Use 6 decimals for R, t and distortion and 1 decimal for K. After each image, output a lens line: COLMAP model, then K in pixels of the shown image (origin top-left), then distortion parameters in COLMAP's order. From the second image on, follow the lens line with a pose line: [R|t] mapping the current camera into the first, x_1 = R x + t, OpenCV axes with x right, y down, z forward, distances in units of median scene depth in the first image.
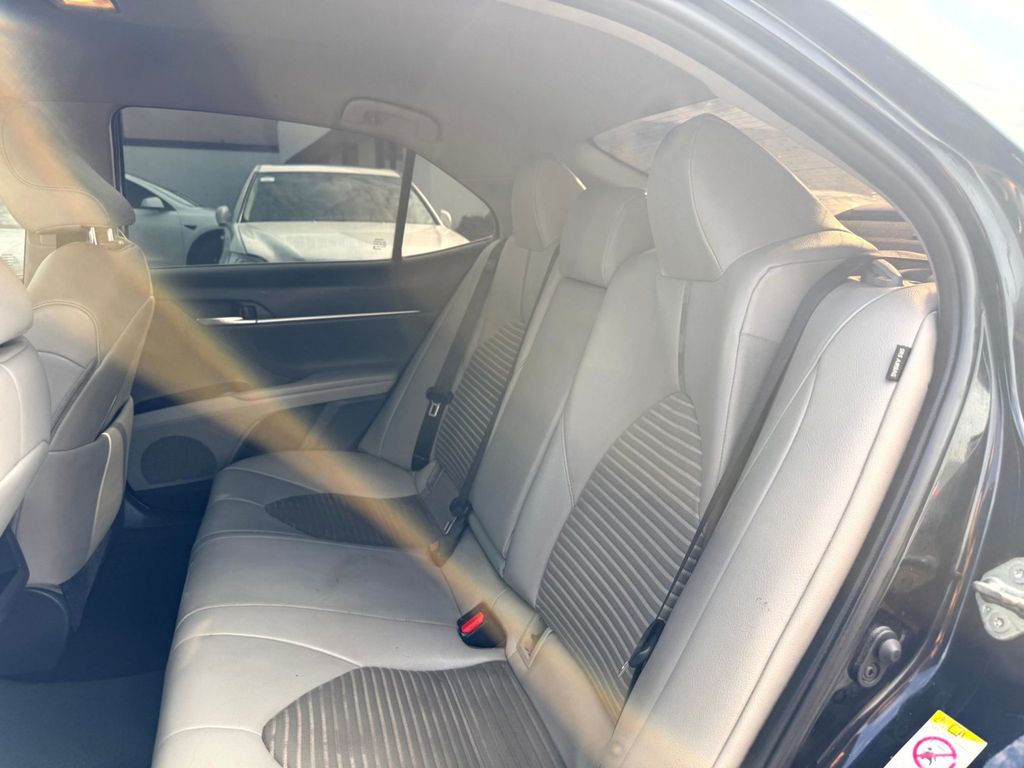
lens RADIAL K [[727.0, 0, 512.0], [0, 727.0, 384.0], [0, 0, 1]] dist [0.122701, -0.260720]
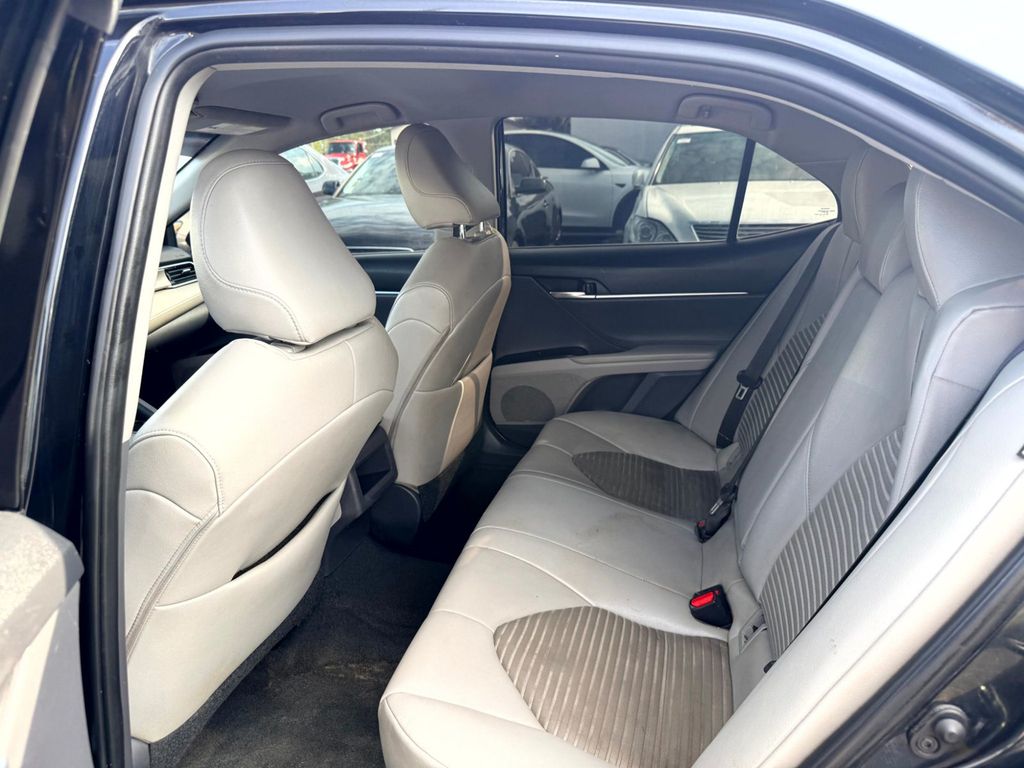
lens RADIAL K [[720.0, 0, 512.0], [0, 720.0, 384.0], [0, 0, 1]] dist [0.132017, -0.202643]
pose [[0.845135, 0.126678, -0.519326, 0.201588], [-0.091864, 0.991480, 0.092353, -0.056714], [0.526600, -0.030344, 0.849571, -0.051364]]
